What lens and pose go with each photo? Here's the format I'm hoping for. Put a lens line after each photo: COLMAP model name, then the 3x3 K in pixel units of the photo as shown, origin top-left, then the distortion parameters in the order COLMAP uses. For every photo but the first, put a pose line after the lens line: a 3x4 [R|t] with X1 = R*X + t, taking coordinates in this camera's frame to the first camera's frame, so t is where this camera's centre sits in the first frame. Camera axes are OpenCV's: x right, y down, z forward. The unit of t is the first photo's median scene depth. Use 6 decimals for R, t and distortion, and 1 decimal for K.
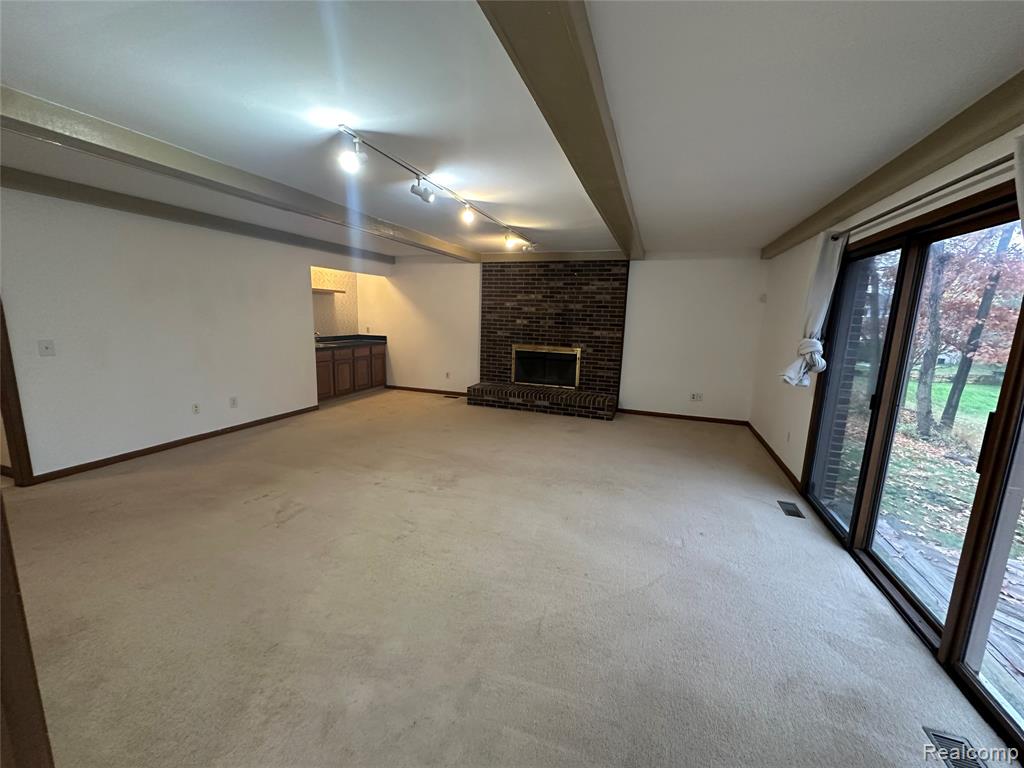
lens RADIAL K [[406.0, 0, 511.1], [0, 406.0, 382.8], [0, 0, 1]] dist [-0.005641, 0.001489]
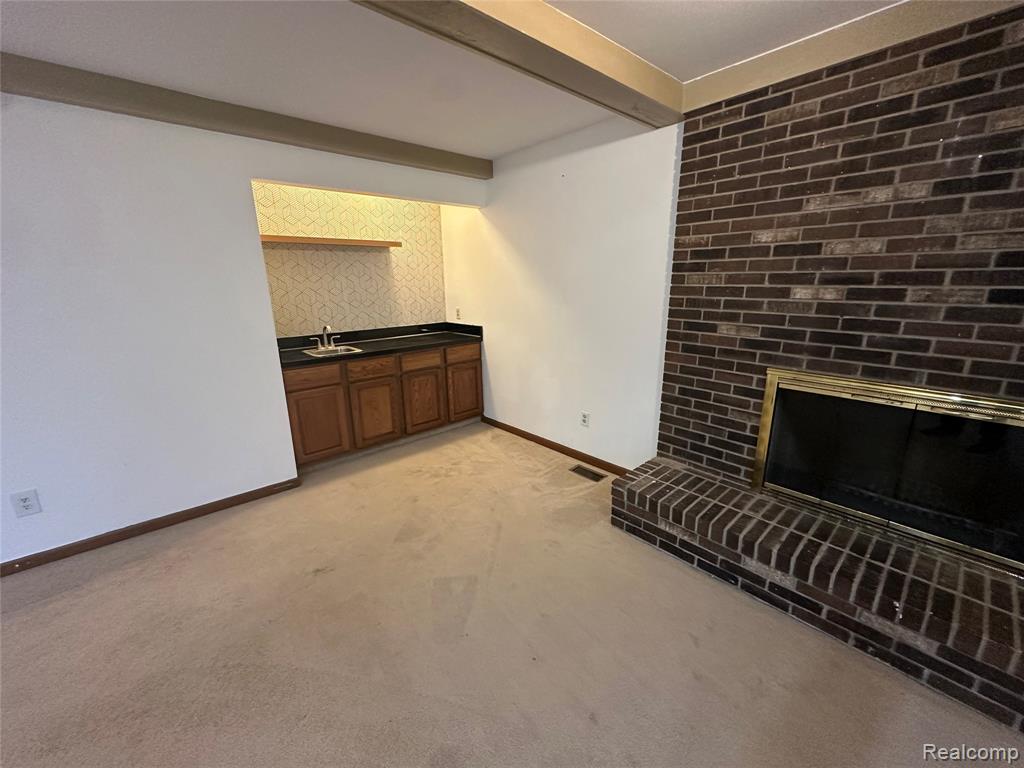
lens RADIAL K [[406.0, 0, 511.6], [0, 406.0, 380.4], [0, 0, 1]] dist [-0.005641, 0.001489]
pose [[0.872630, 0.076709, -0.482321, -0.024550], [-0.041089, 0.995618, 0.084005, -0.136232], [0.486651, -0.053487, 0.871958, 0.833232]]
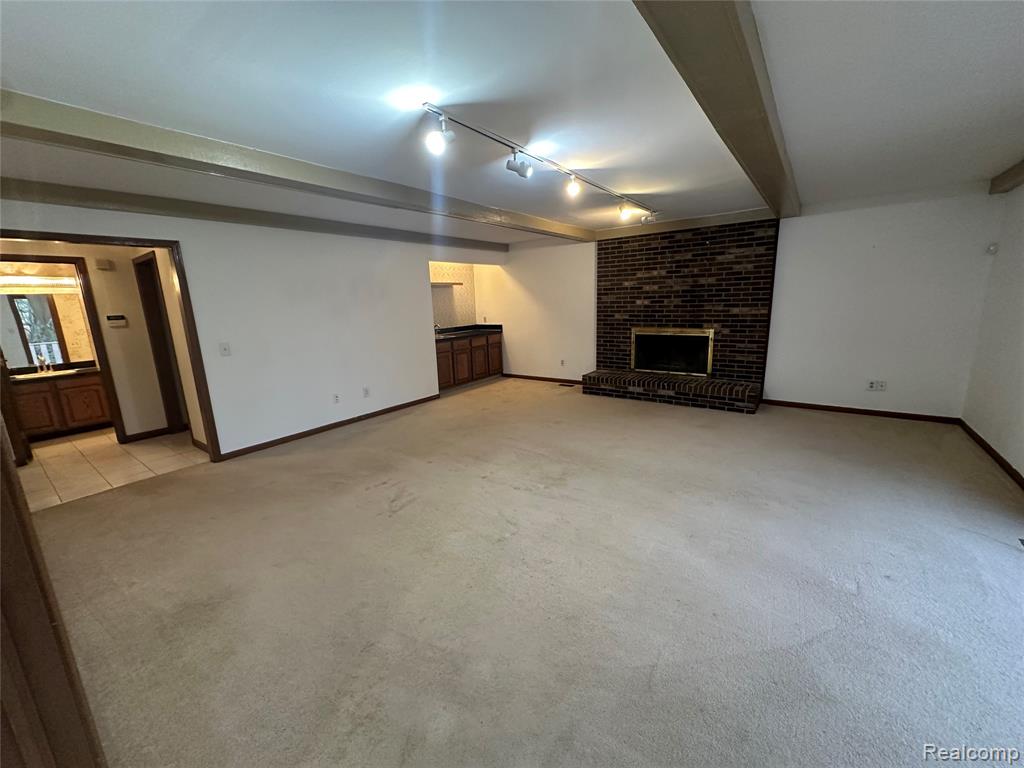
lens RADIAL K [[406.0, 0, 512.4], [0, 406.0, 382.8], [0, 0, 1]] dist [-0.005641, 0.001489]
pose [[0.956246, -0.004139, -0.292534, 0.016712], [0.015314, 0.999237, 0.035922, -0.010704], [0.292163, -0.038830, 0.955580, 0.058998]]
